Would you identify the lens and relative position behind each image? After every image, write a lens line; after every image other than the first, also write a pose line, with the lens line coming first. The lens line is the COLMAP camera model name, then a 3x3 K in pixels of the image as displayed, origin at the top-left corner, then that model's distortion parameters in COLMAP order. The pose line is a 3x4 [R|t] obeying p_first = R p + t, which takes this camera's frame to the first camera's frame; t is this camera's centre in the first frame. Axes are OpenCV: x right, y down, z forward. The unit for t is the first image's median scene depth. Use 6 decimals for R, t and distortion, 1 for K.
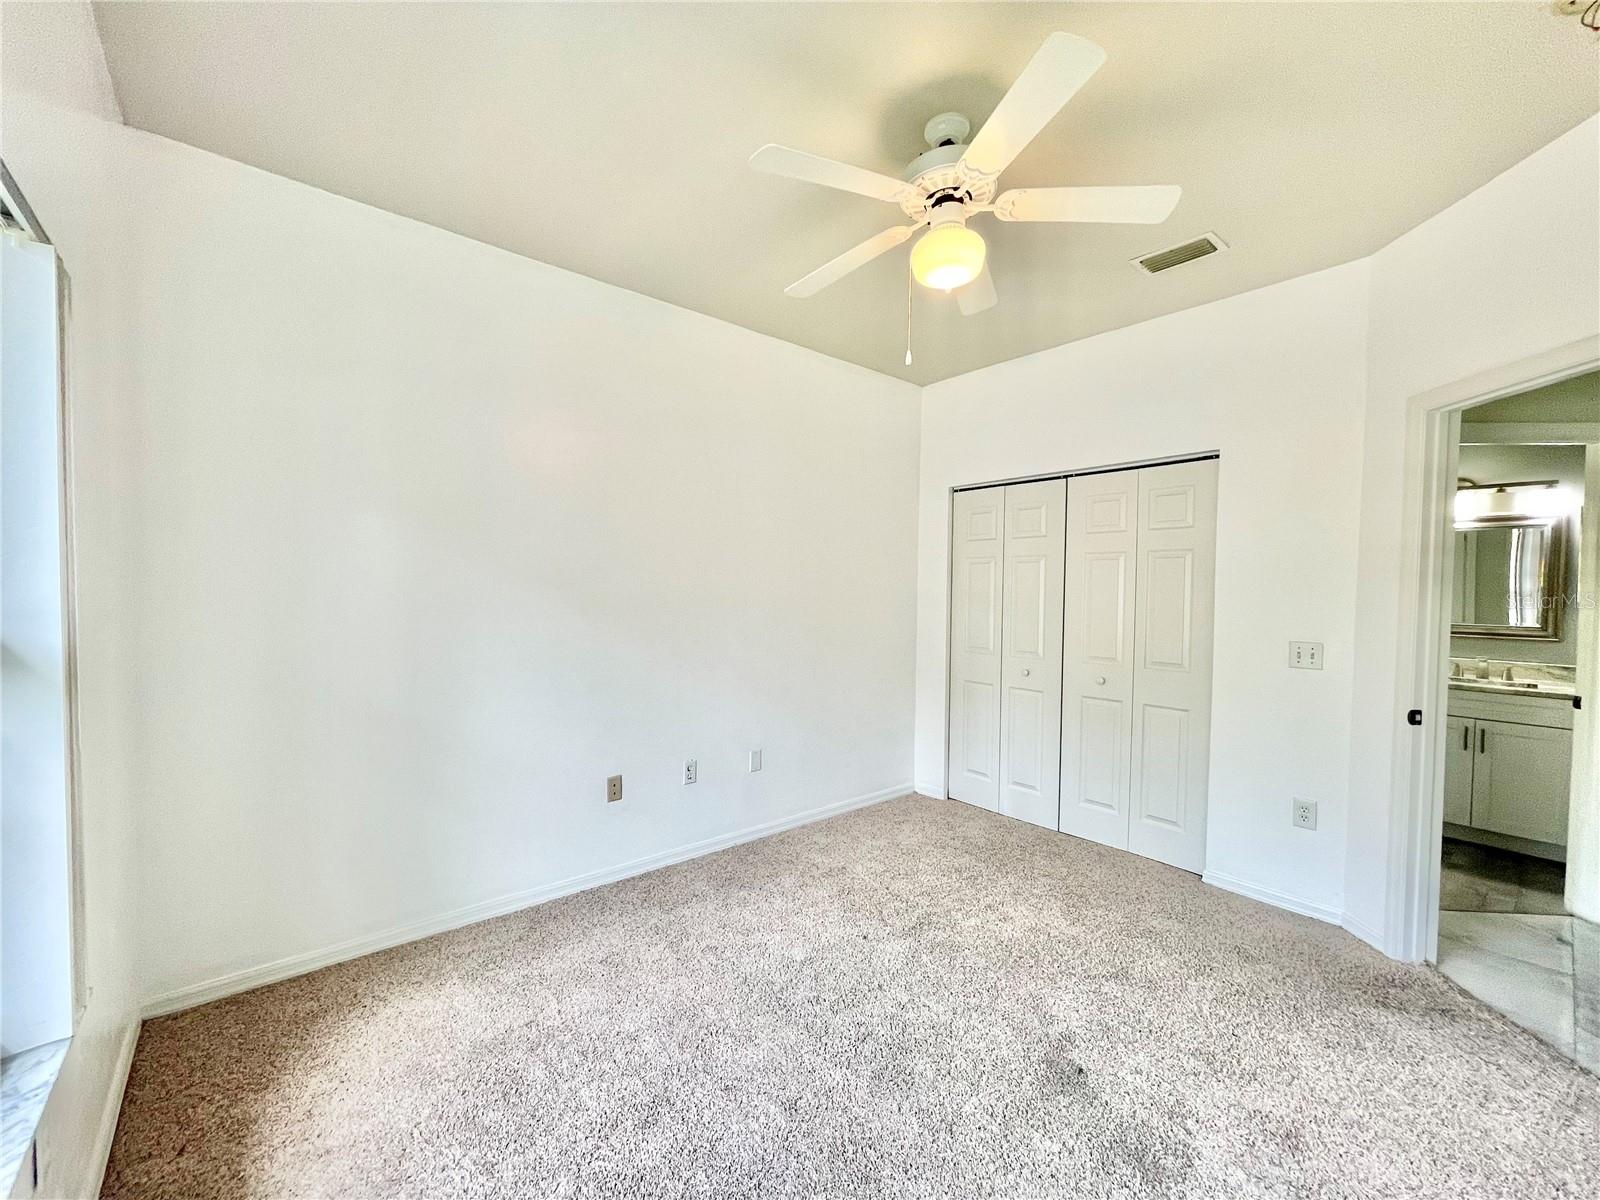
lens RADIAL K [[640.7, 0, 795.0], [0, 640.7, 609.0], [0, 0, 1]] dist [-0.000125, 0.000047]
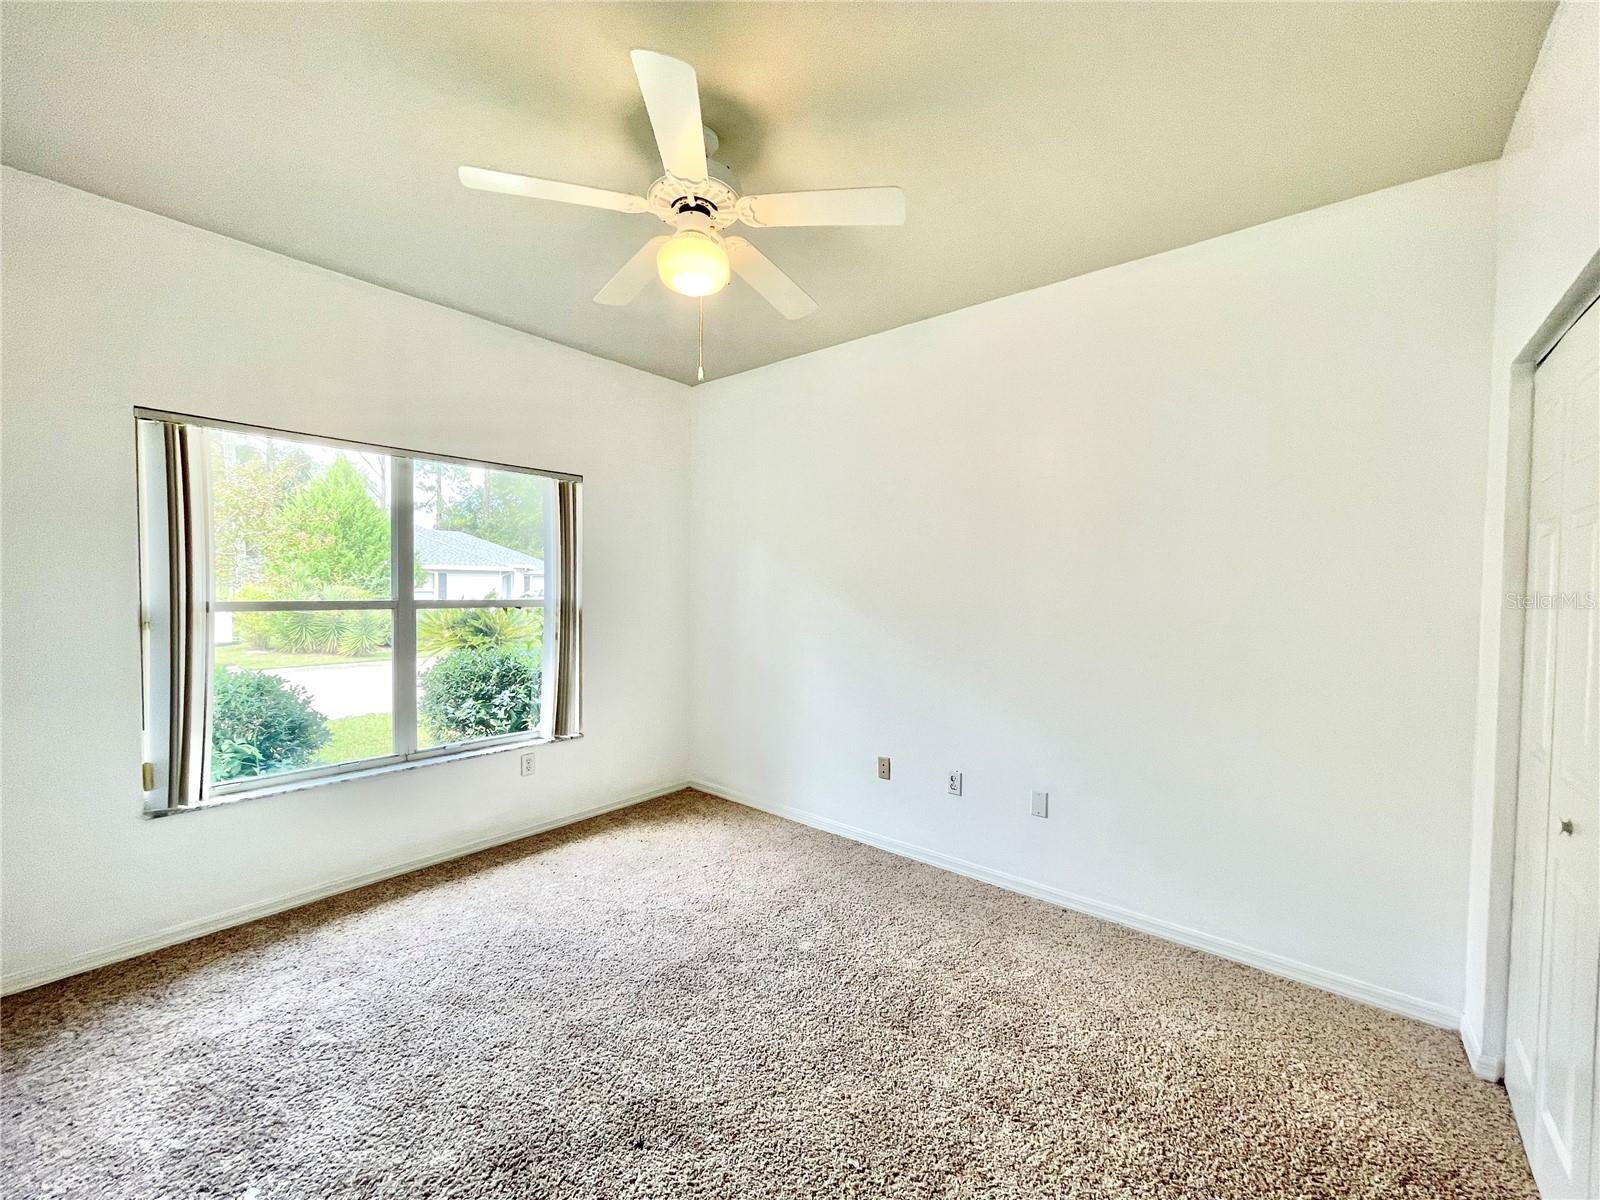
lens RADIAL K [[640.7, 0, 795.0], [0, 640.7, 609.0], [0, 0, 1]] dist [-0.000125, 0.000047]
pose [[0.175224, 0.021397, -0.984296, 0.912741], [-0.042250, 0.999006, 0.014195, -0.017256], [0.983622, 0.039099, 0.175953, 0.700232]]
